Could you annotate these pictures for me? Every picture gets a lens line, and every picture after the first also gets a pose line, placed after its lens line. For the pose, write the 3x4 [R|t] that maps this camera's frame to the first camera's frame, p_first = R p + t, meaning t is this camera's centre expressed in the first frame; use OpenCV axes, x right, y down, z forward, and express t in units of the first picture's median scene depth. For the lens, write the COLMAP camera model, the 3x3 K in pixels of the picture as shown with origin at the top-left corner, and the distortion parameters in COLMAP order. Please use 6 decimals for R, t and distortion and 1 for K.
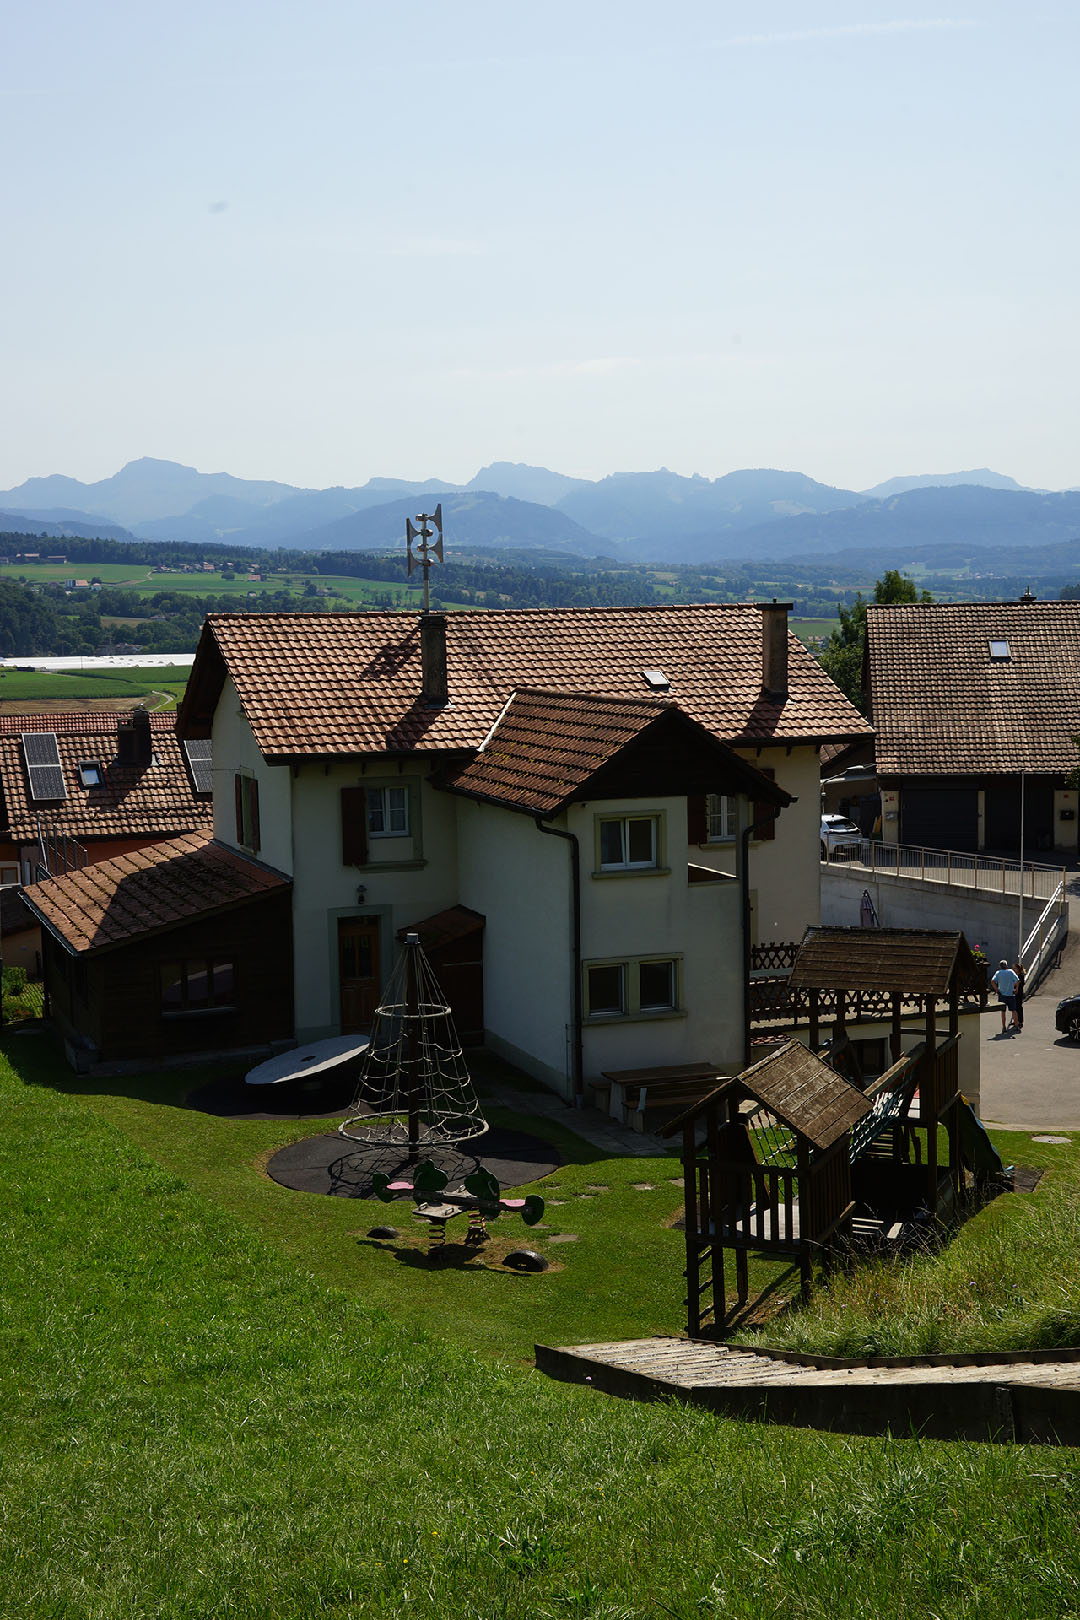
lens RADIAL K [[2152.1, 0, 540.0], [0, 2152.1, 810.0], [0, 0, 1]] dist [0.027481, 0.095714]
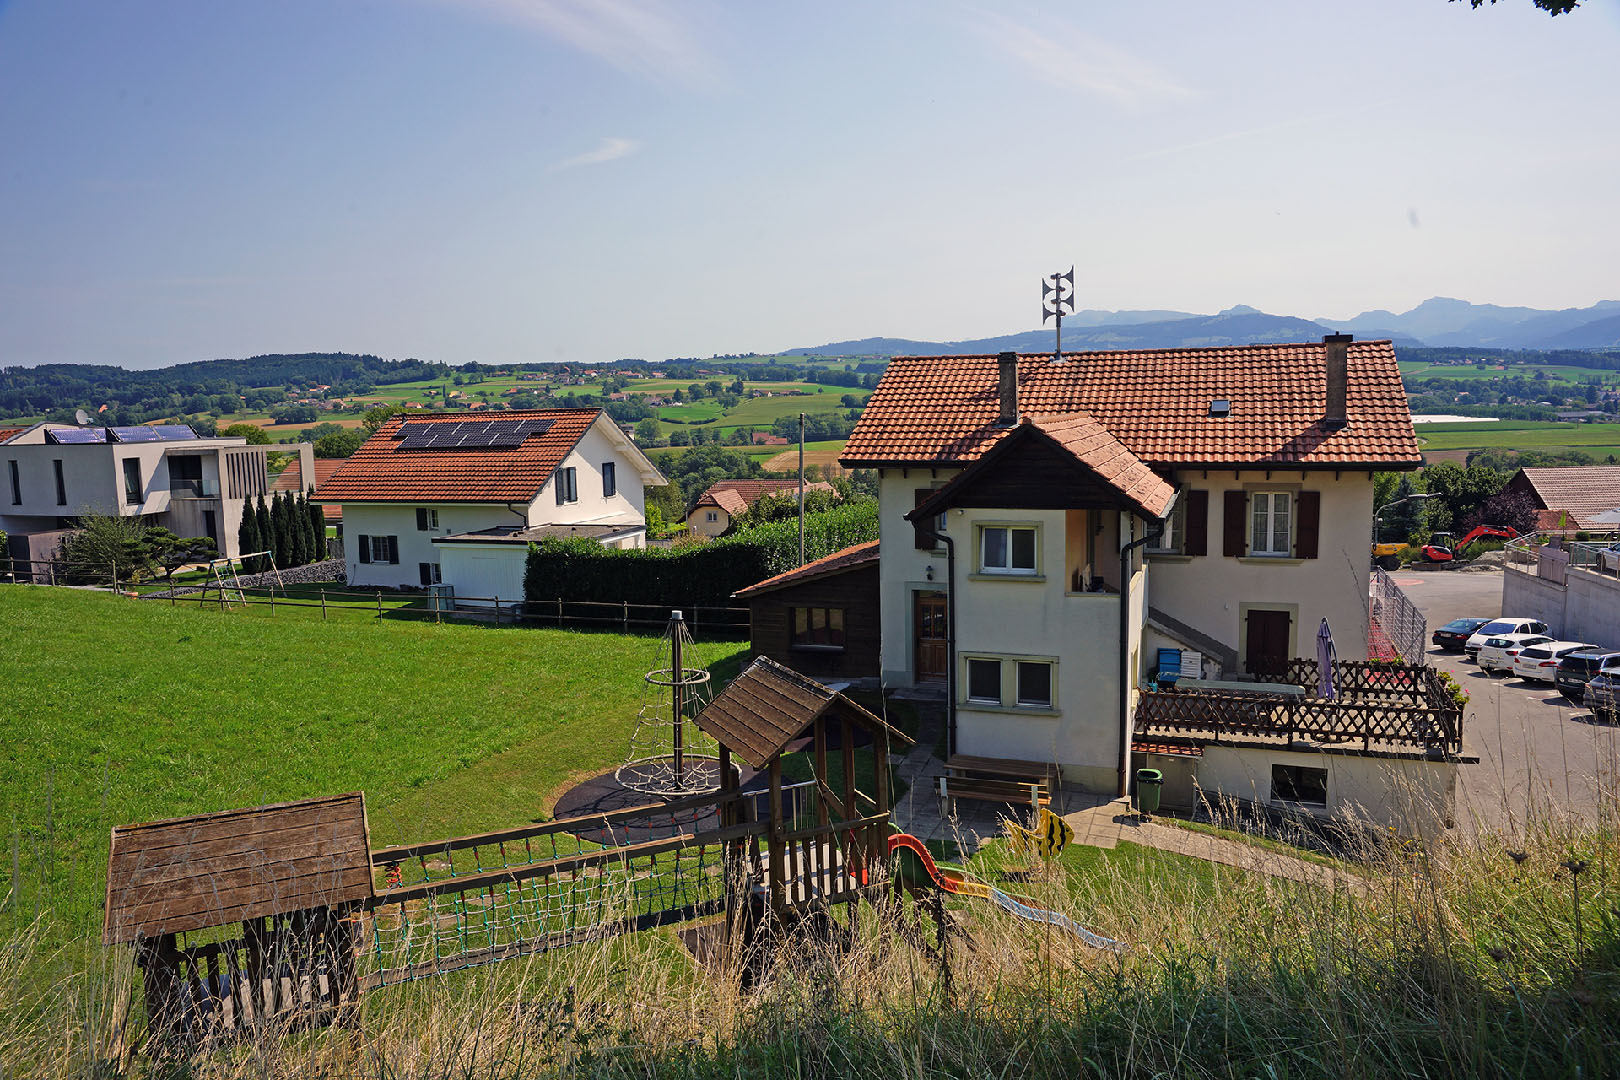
lens RADIAL K [[1130.3, 0, 810.0], [0, 1130.3, 540.0], [0, 0, 1]] dist [-0.100833, 0.090655]
pose [[0.747491, 0.078089, -0.659666, 0.279744], [-0.052590, 0.996906, 0.058420, -0.014185], [0.662187, -0.008977, 0.749285, 0.420196]]
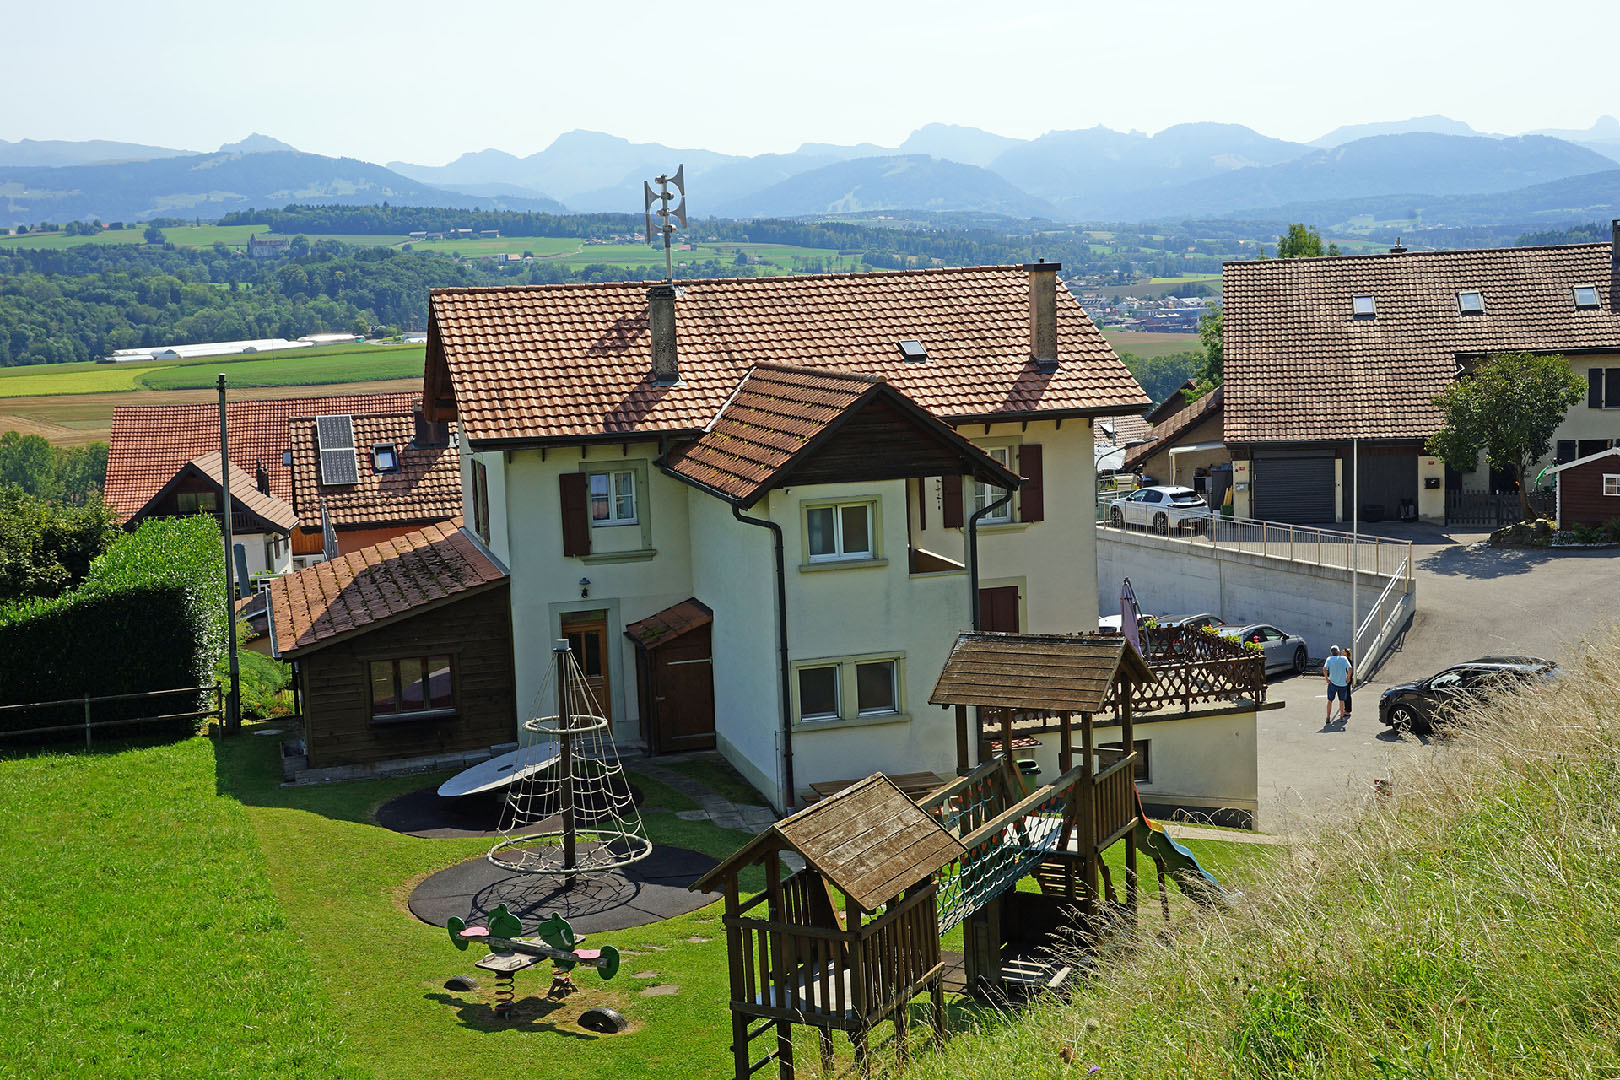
lens RADIAL K [[2152.1, 0, 810.0], [0, 2152.1, 540.0], [0, 0, 1]] dist [0.027481, 0.095714]
pose [[0.996087, -0.012356, -0.087507, 0.088976], [0.014959, 0.999463, 0.029153, -0.006572], [0.087100, -0.030348, 0.995737, 0.075375]]
